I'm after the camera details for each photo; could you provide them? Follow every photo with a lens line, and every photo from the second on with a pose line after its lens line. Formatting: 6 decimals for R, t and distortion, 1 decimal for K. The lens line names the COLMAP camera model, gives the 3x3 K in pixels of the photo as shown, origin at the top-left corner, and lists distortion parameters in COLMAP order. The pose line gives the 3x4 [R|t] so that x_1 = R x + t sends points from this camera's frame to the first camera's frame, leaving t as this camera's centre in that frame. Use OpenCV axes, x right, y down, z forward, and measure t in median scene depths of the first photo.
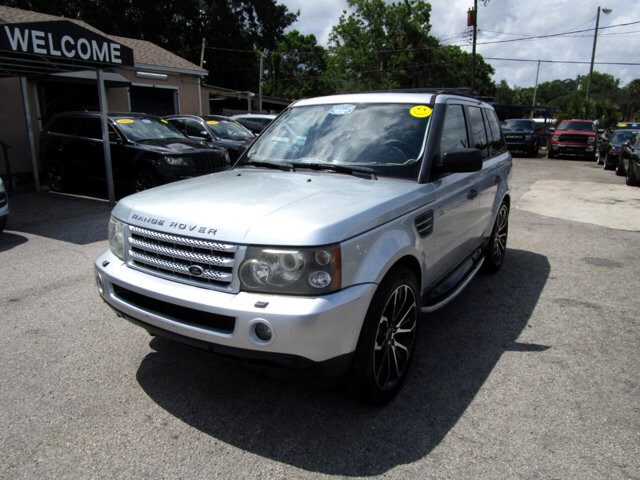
lens RADIAL K [[508.3, 0, 280.9], [0, 508.3, 226.1], [0, 0, 1]] dist [-0.025891, 0.005419]
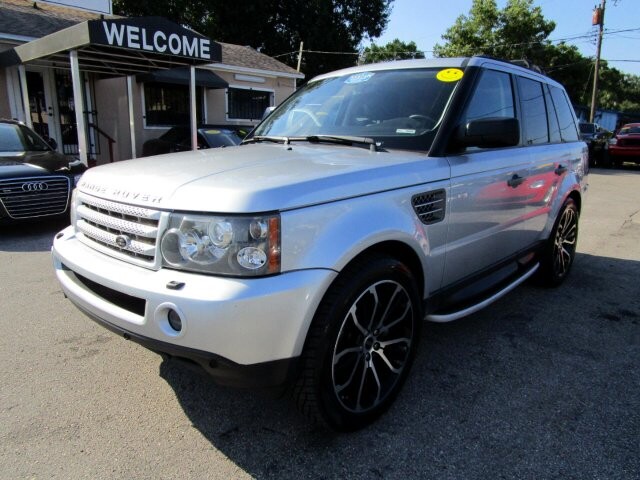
lens RADIAL K [[508.3, 0, 305.8], [0, 508.3, 231.6], [0, 0, 1]] dist [-0.025891, 0.005419]
pose [[0.989373, 0.058160, -0.133261, 0.159251], [-0.058111, 0.998301, 0.004257, 0.034363], [0.133282, 0.003532, 0.991072, 0.148610]]
